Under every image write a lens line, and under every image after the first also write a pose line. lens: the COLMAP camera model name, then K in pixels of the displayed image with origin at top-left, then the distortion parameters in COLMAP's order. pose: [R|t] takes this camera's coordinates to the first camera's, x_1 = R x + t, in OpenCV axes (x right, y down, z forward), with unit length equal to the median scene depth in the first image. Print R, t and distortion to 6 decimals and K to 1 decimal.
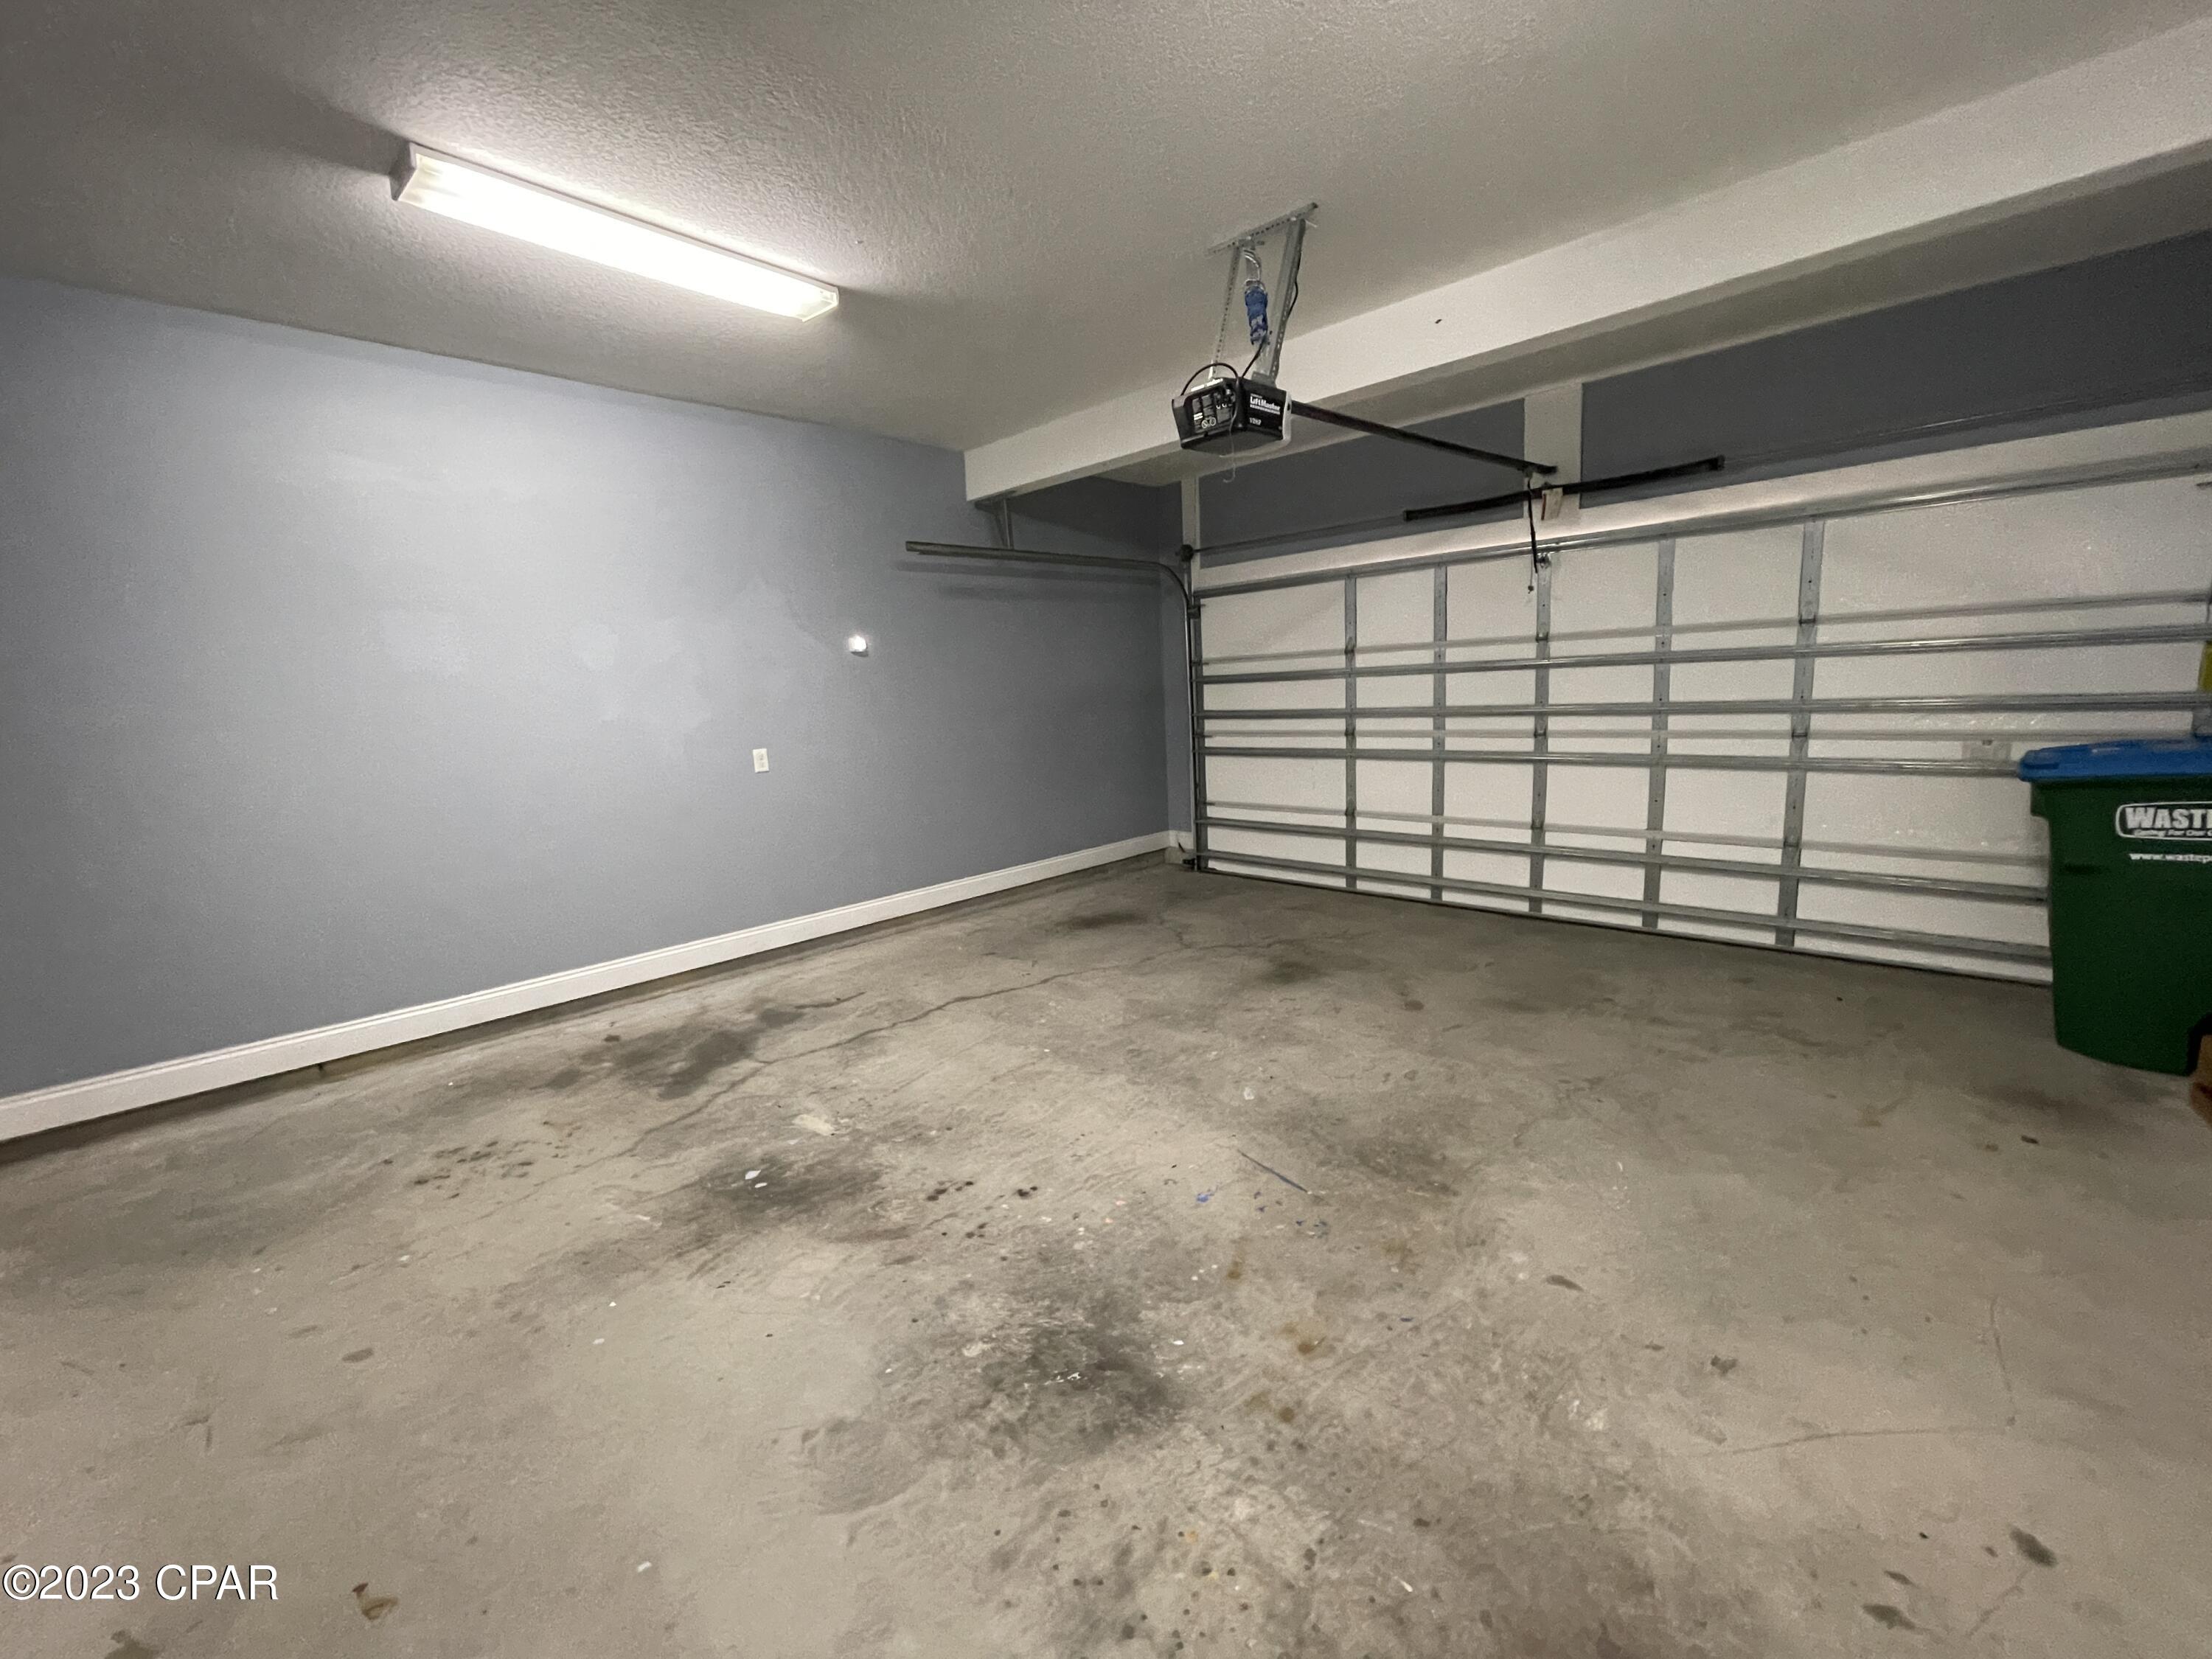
lens RADIAL K [[899.3, 0, 1097.9], [0, 899.3, 828.2], [0, 0, 1]] dist [-0.003186, -0.000212]
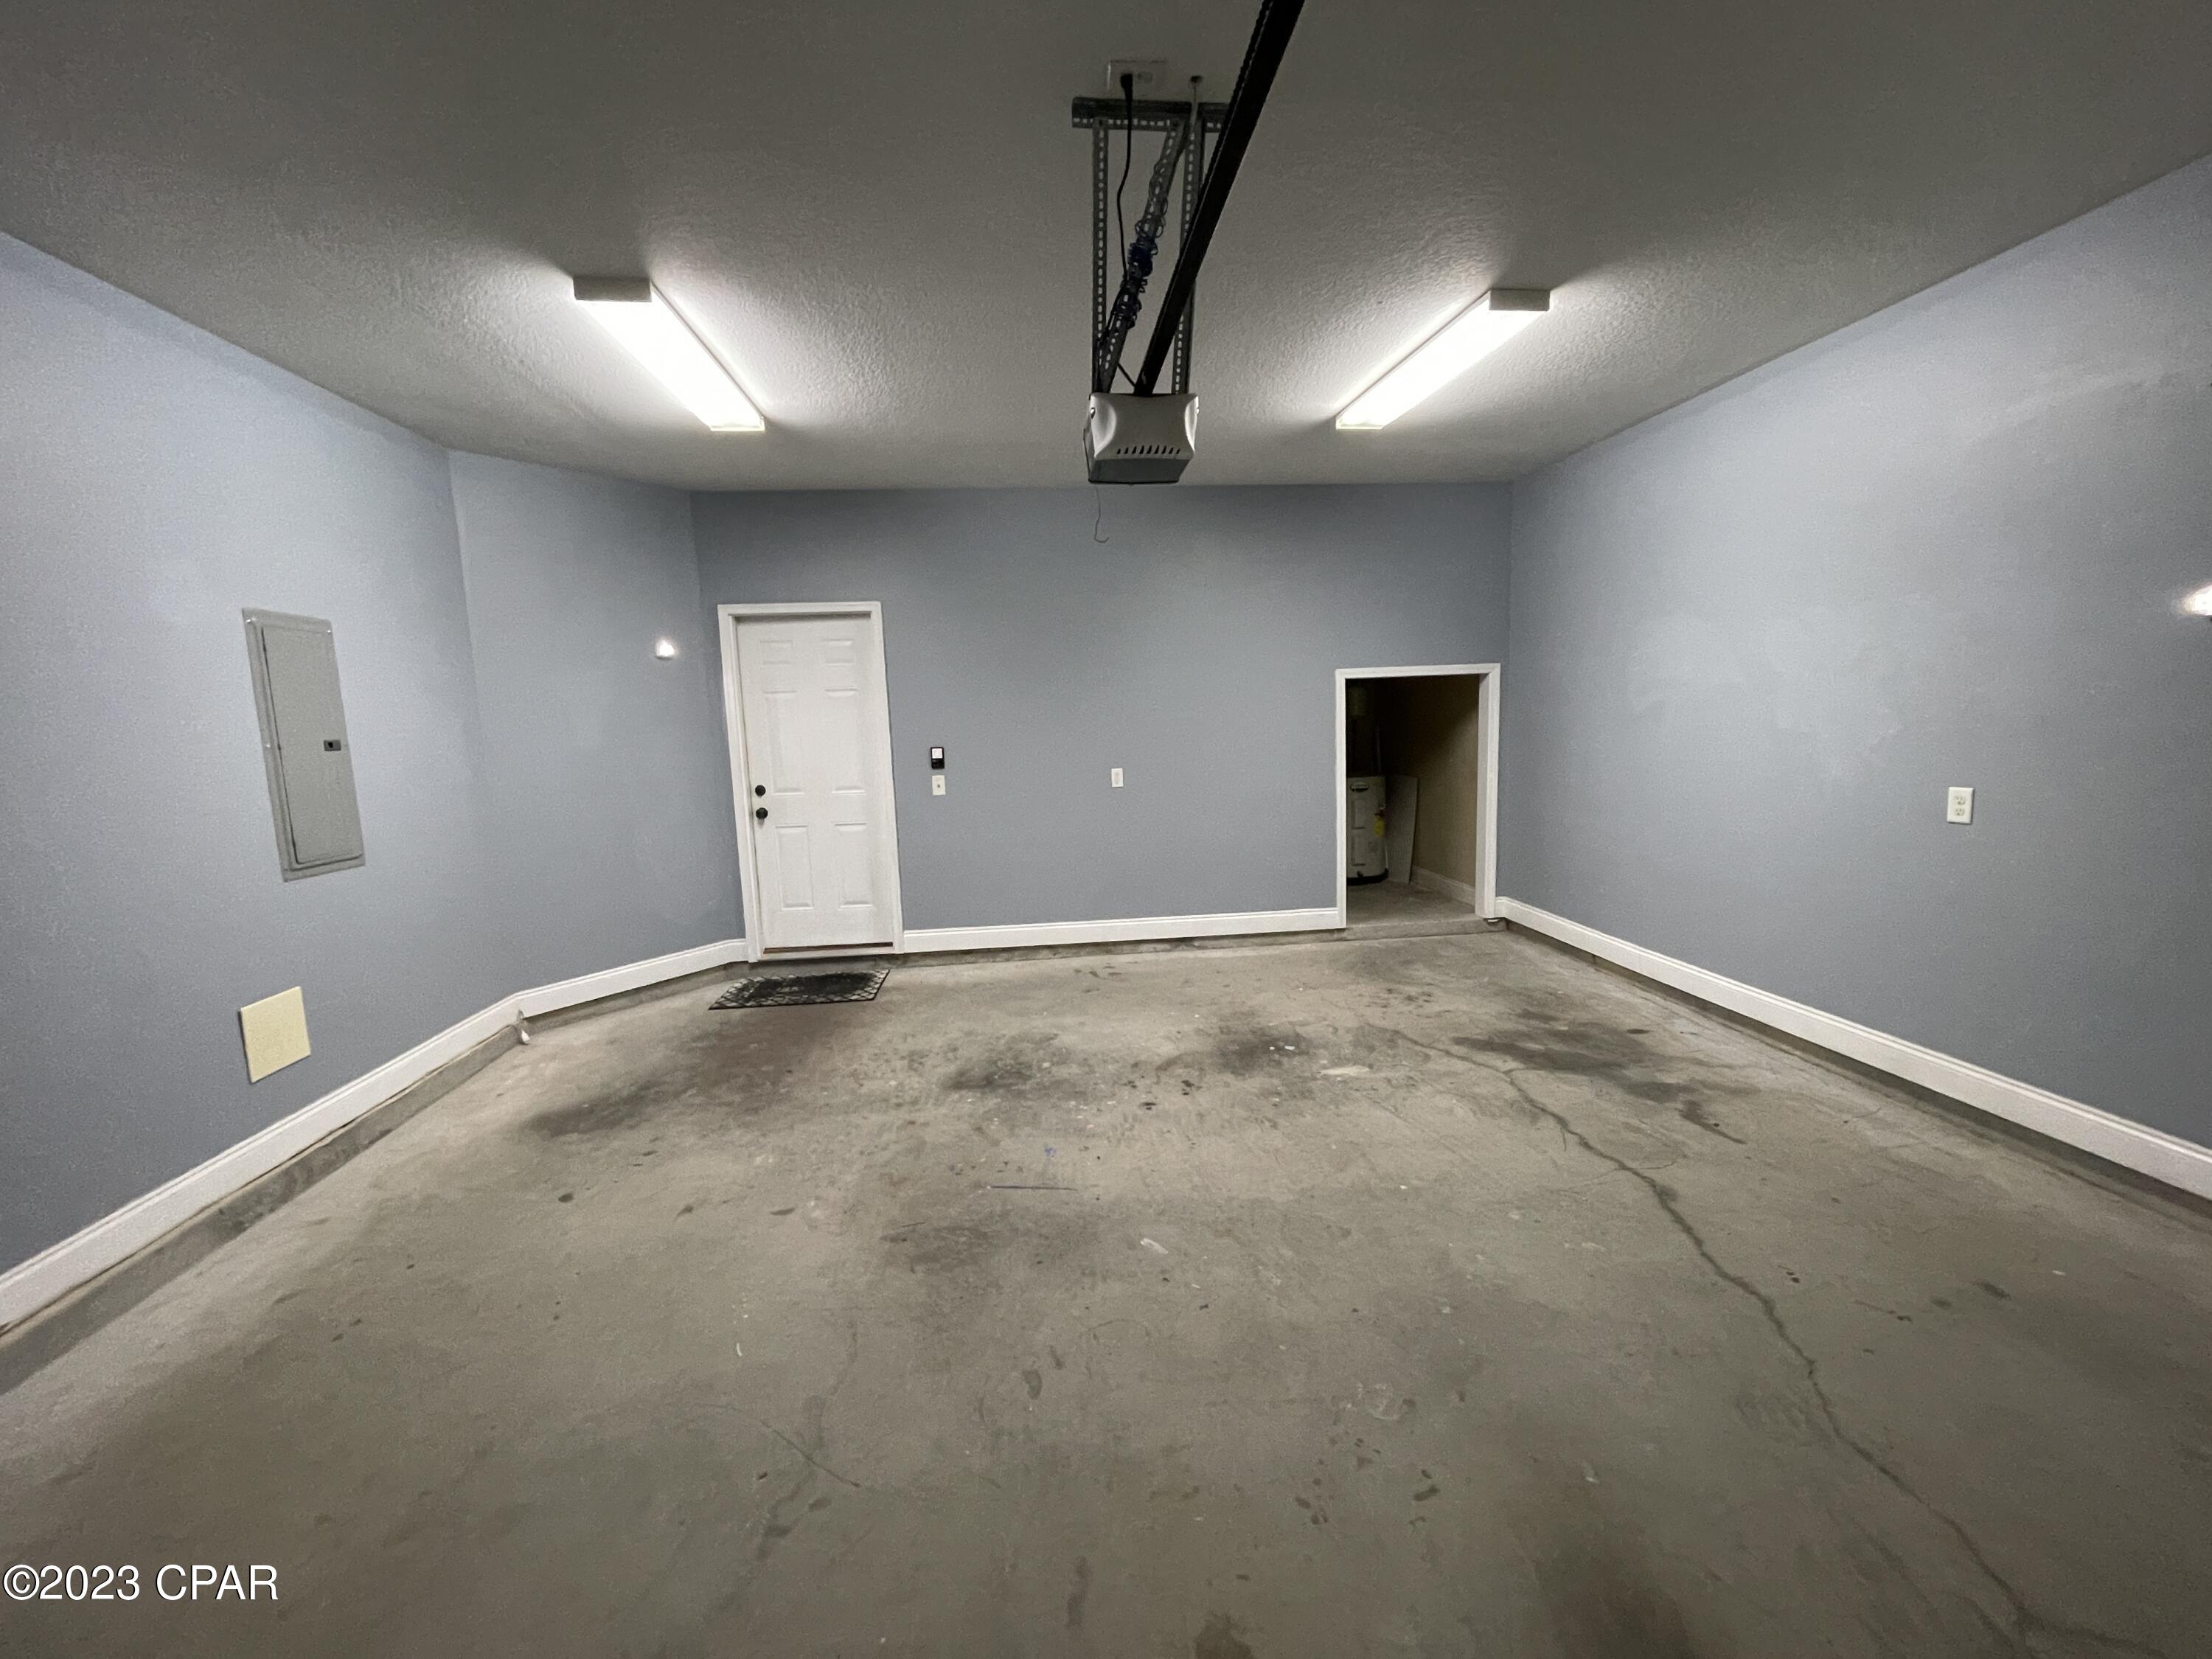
lens RADIAL K [[899.3, 0, 1102.9], [0, 899.3, 831.1], [0, 0, 1]] dist [-0.003186, -0.000212]
pose [[-0.641679, 0.168226, -0.748297, 0.794419], [-0.051925, 0.963882, 0.261218, -0.305392], [0.765213, 0.206474, -0.609768, 1.462114]]
